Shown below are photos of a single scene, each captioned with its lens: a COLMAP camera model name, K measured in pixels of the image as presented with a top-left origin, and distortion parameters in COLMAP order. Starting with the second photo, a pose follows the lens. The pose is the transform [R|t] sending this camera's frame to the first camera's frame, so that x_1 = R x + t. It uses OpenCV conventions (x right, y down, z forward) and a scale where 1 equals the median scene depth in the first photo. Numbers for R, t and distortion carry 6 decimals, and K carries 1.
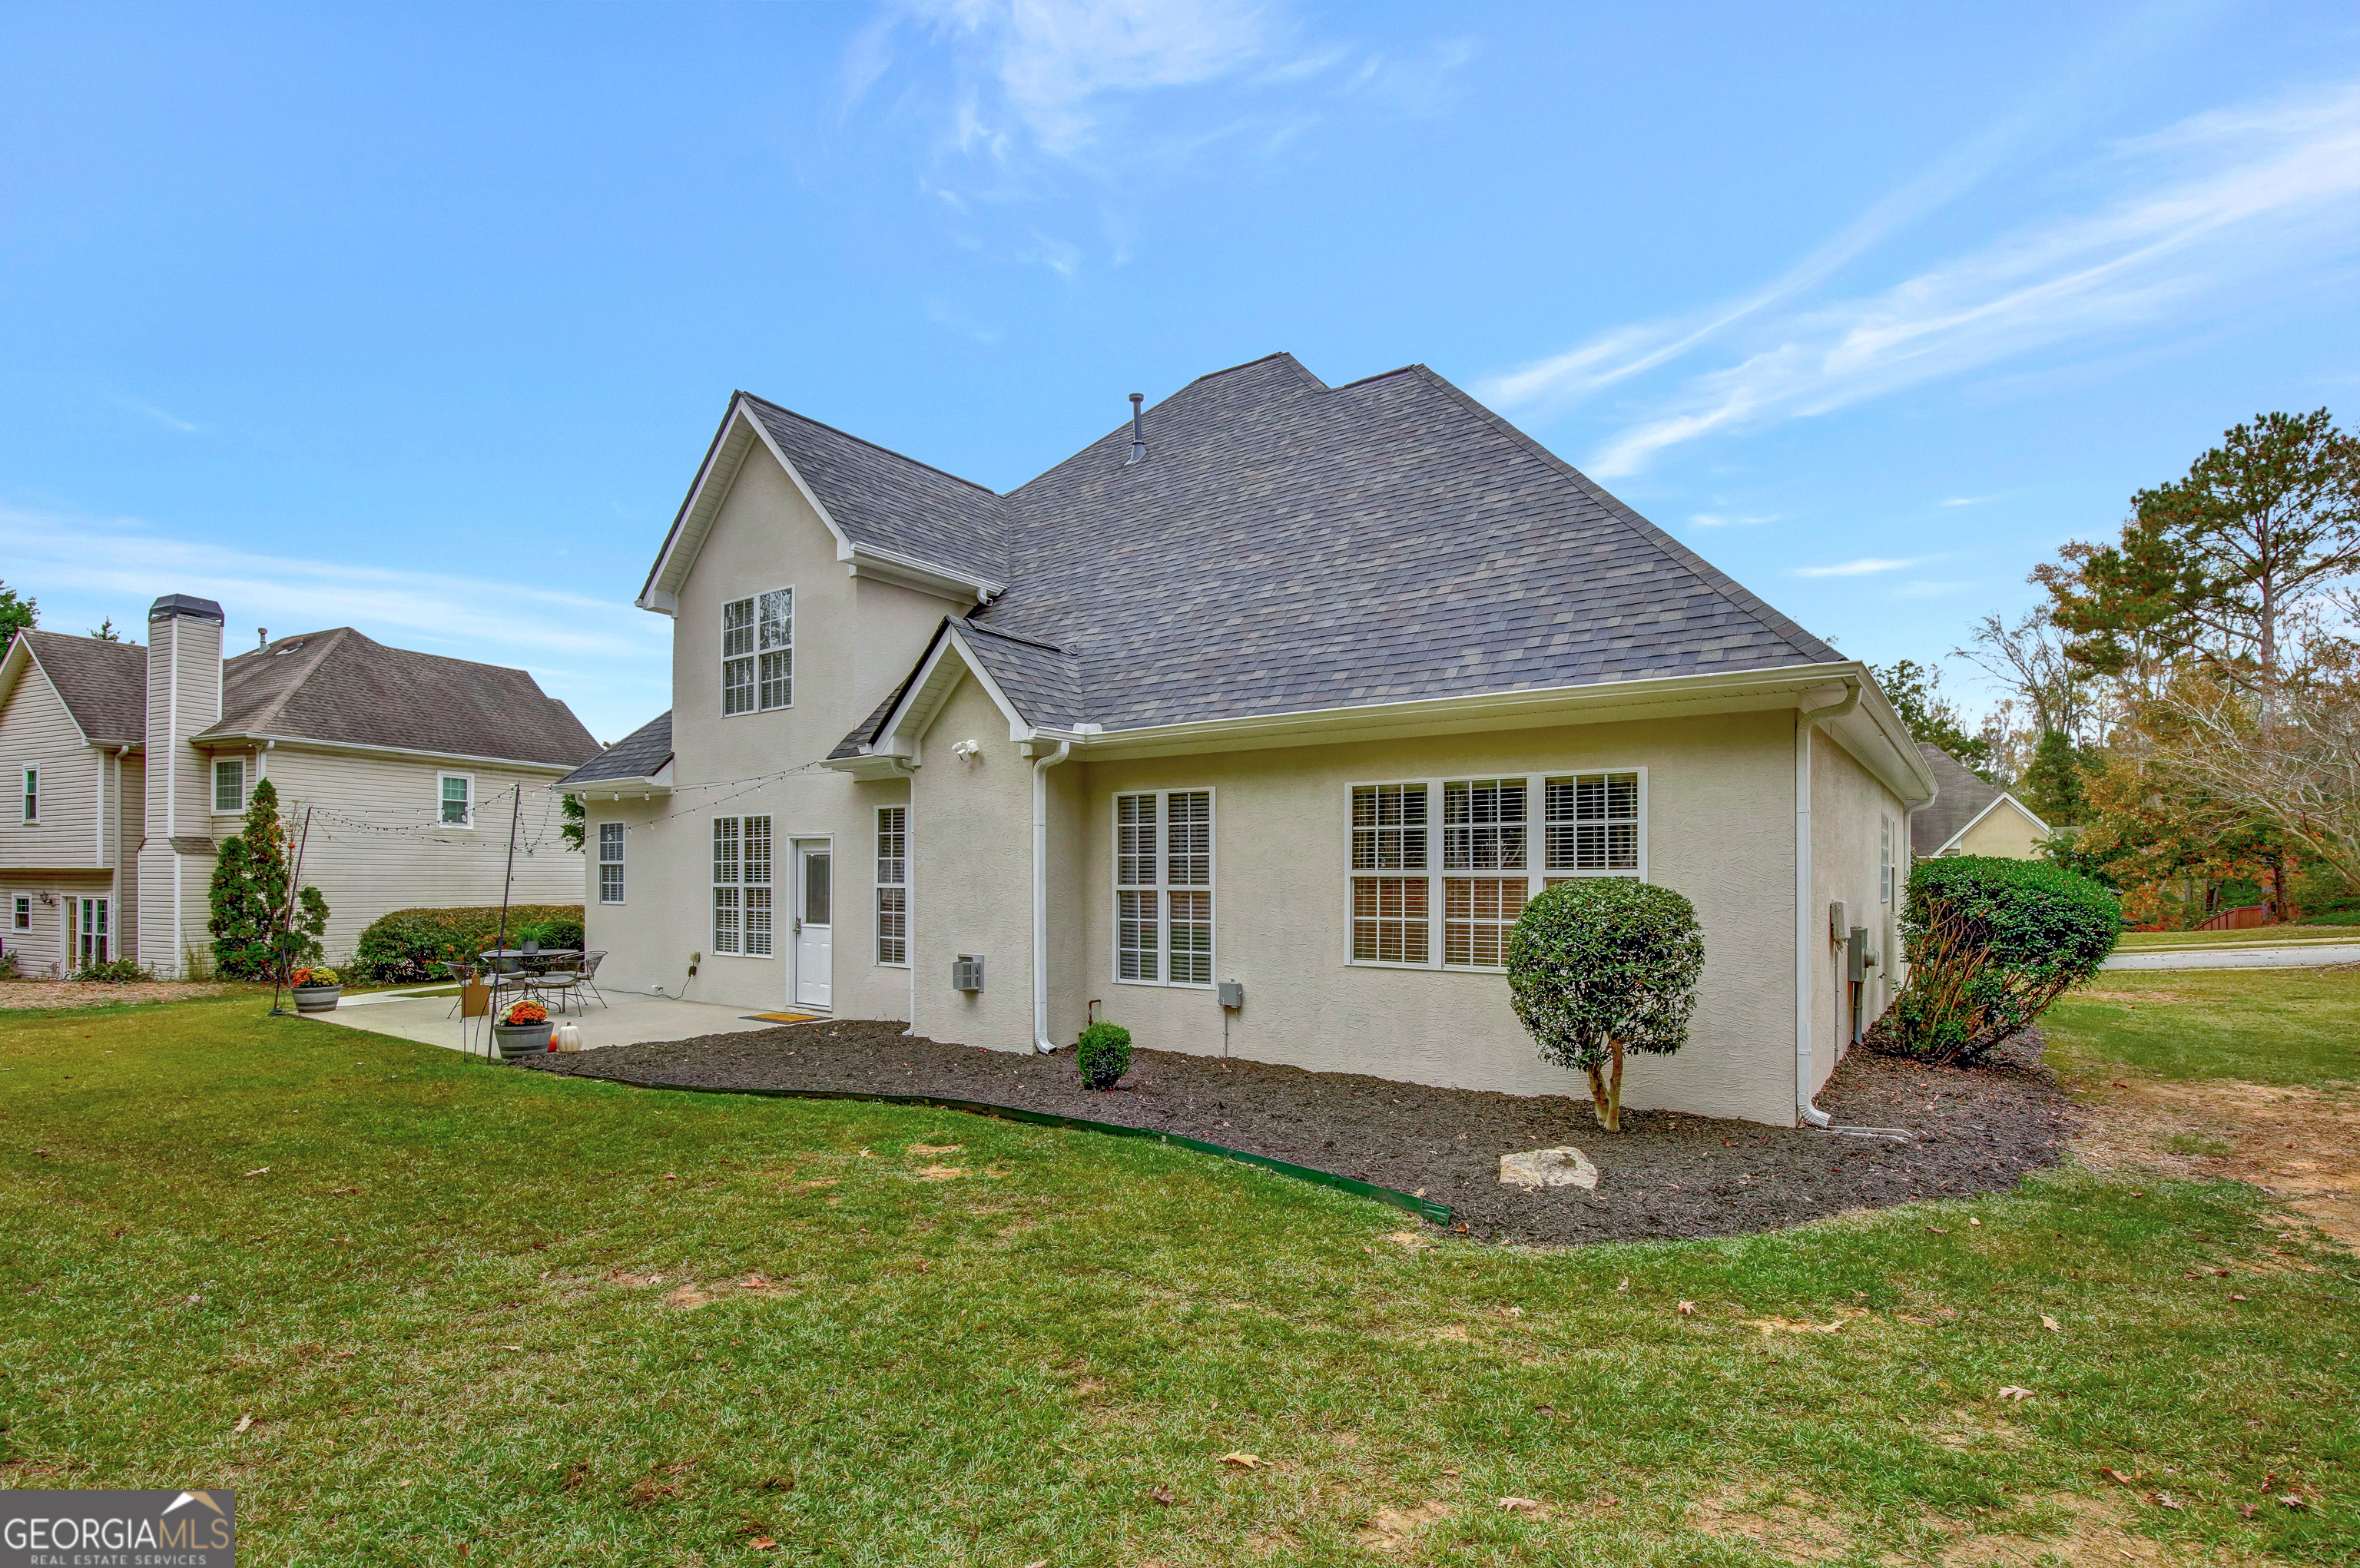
lens RADIAL K [[1096.9, 0, 1200.6], [0, 1096.9, 879.7], [0, 0, 1]] dist [-0.020486, 0.002662]
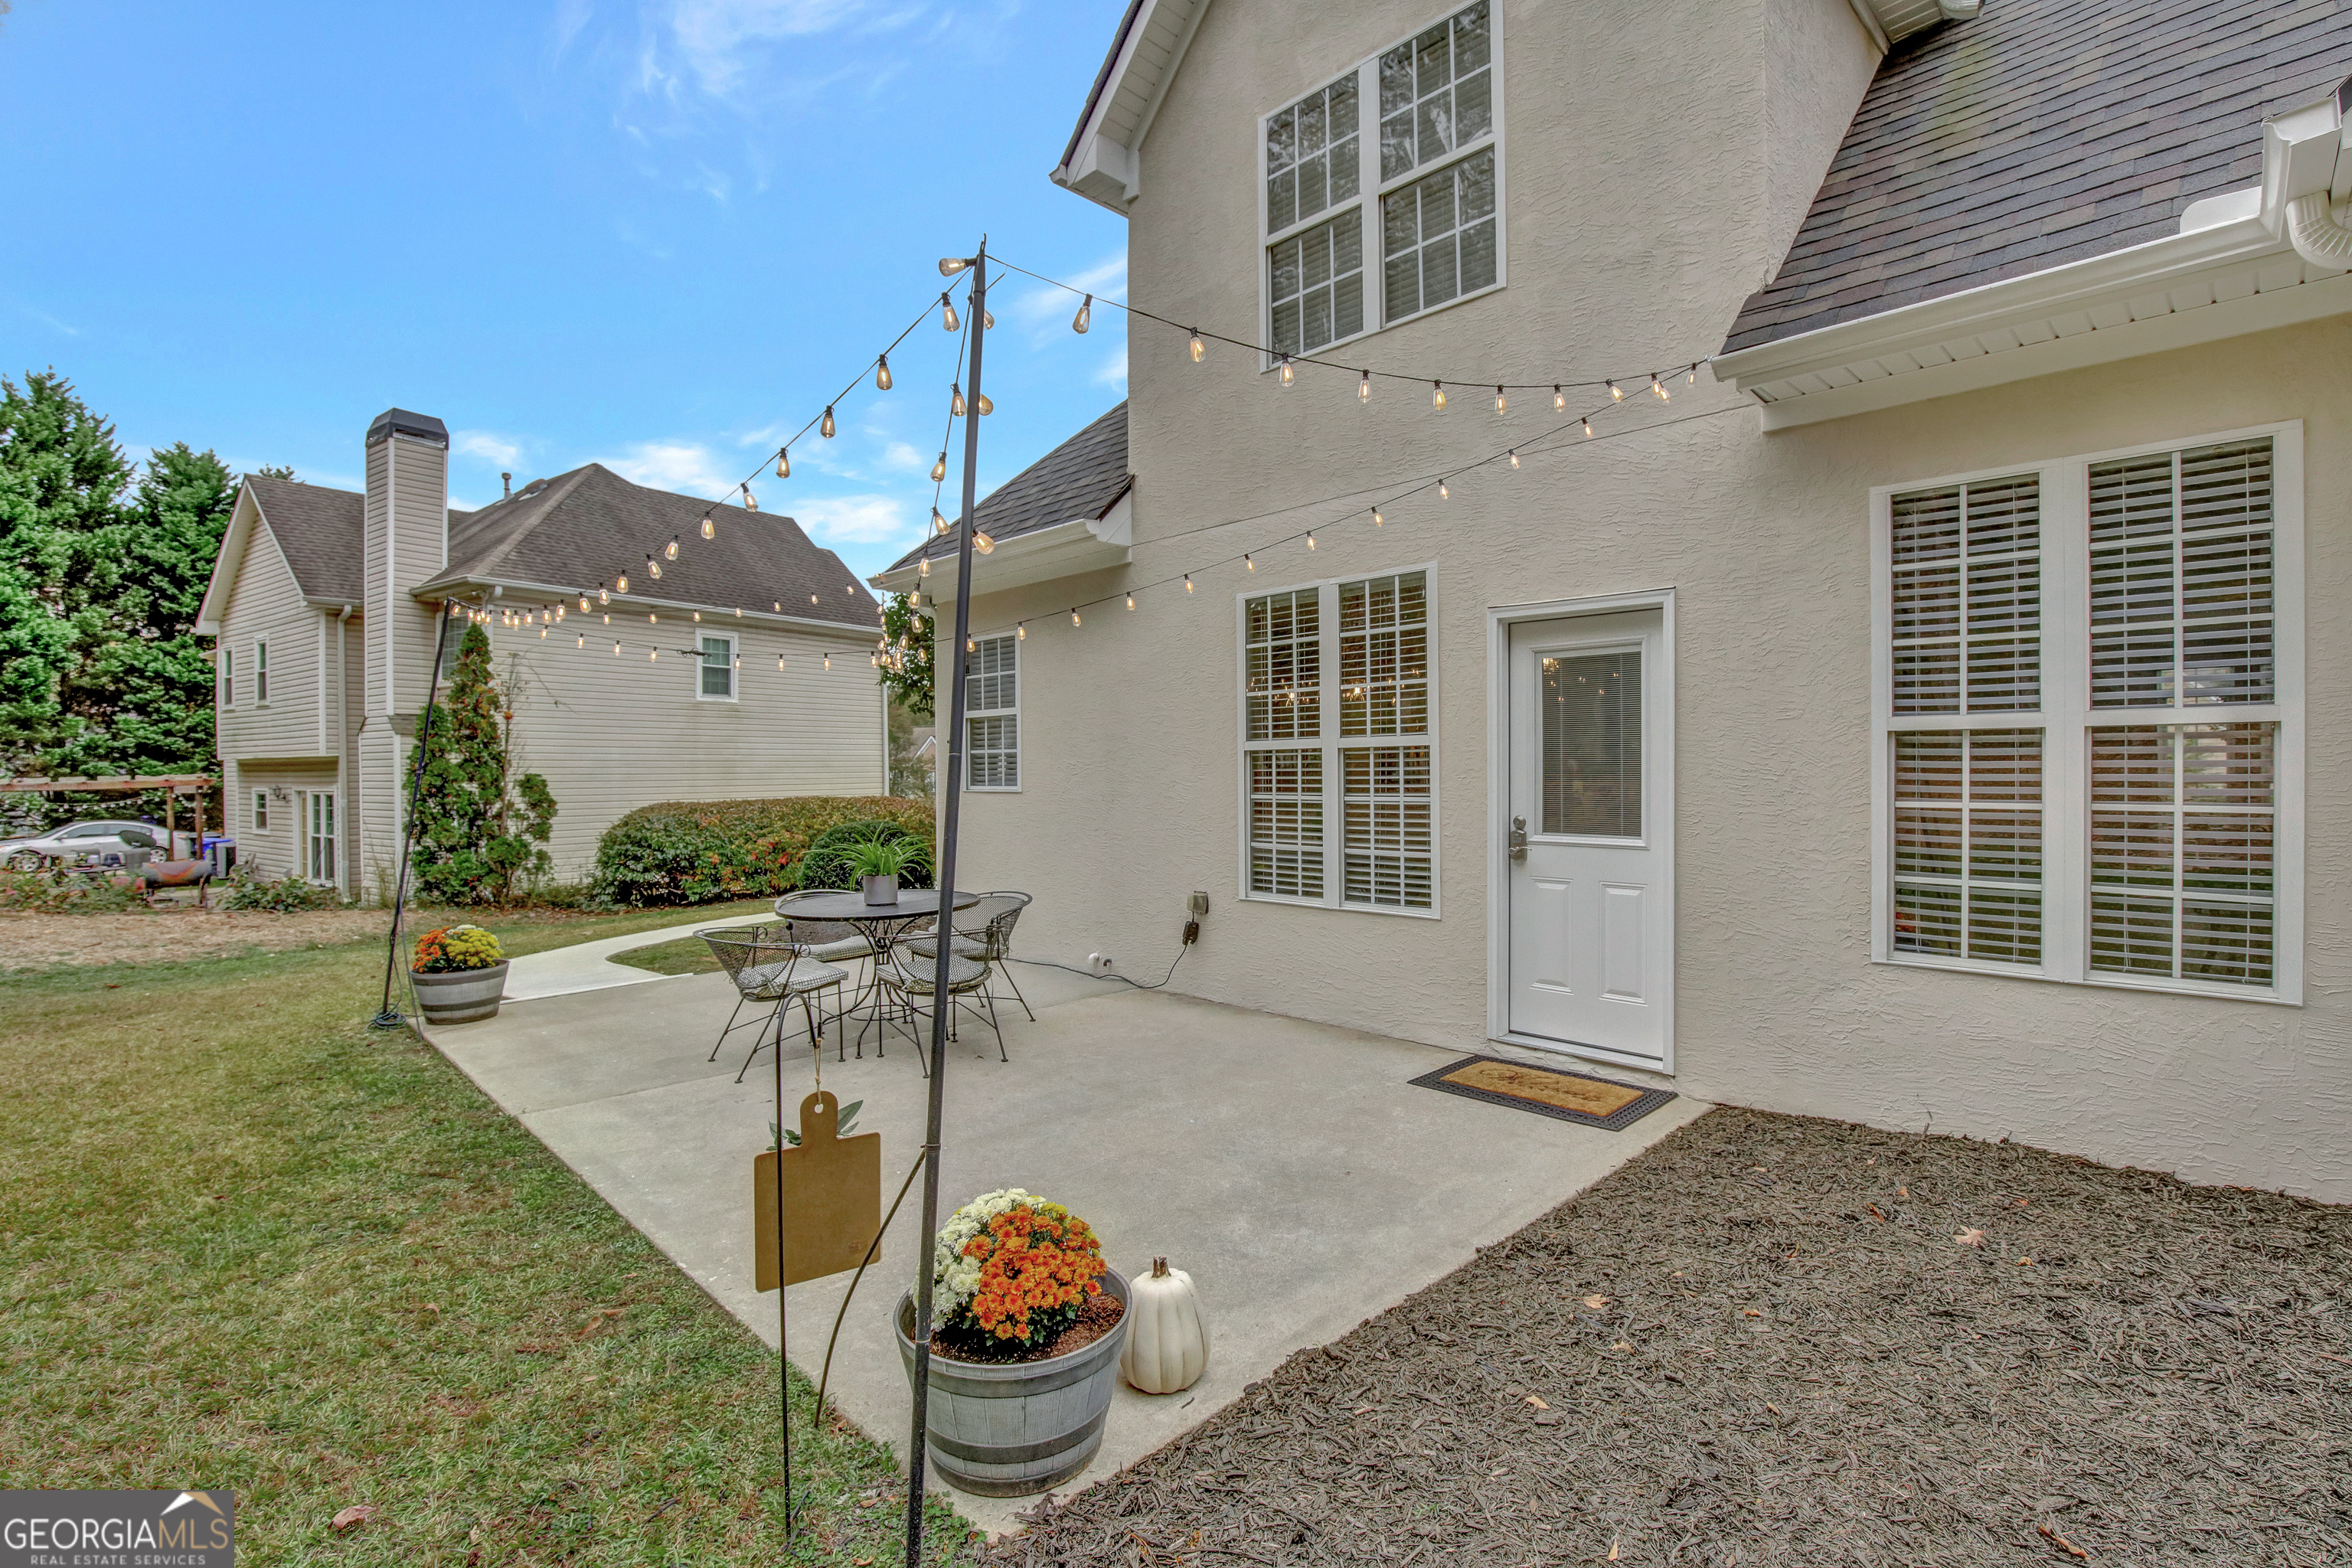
lens RADIAL K [[1093.1, 0, 1207.9], [0, 1093.1, 774.7], [0, 0, 1]] dist [-0.020486, 0.002662]
pose [[0.984398, -0.010592, -0.175639, -0.382806], [0.011472, 0.999926, 0.003994, 0.014798], [0.175584, -0.005946, 0.984446, 0.552613]]
